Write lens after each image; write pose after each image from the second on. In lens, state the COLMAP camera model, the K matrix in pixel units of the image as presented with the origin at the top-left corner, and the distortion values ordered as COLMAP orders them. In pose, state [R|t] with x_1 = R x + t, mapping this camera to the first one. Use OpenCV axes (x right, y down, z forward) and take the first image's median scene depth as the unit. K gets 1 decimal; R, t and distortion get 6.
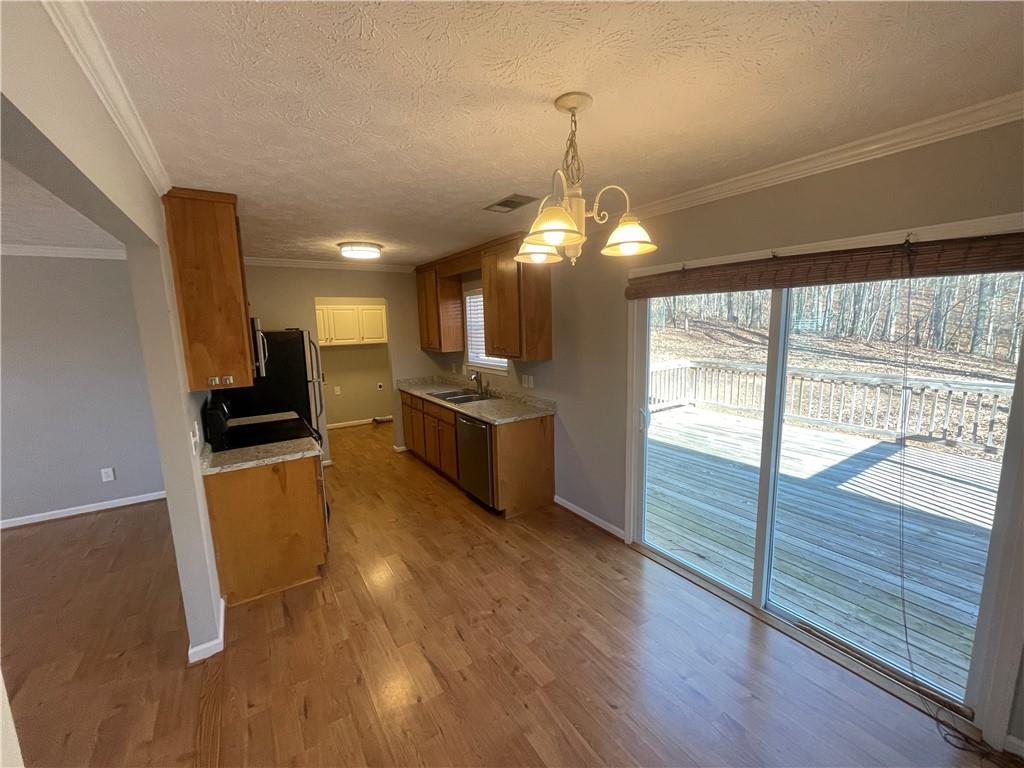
lens RADIAL K [[410.7, 0, 516.4], [0, 410.7, 382.2], [0, 0, 1]] dist [-0.001449, 0.000195]
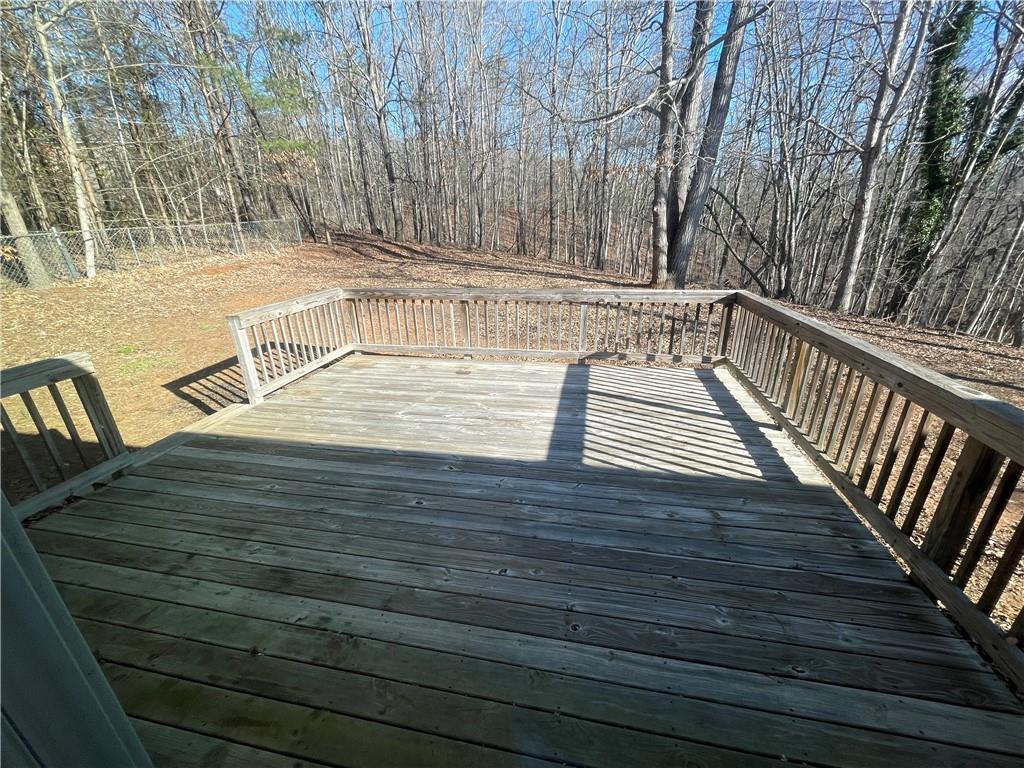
lens RADIAL K [[410.7, 0, 513.0], [0, 410.7, 387.6], [0, 0, 1]] dist [-0.001449, 0.000195]
pose [[0.705598, -0.252249, 0.662195, 0.139092], [0.111435, 0.962367, 0.247855, -0.035384], [-0.699795, -0.101095, 0.707154, 0.326710]]
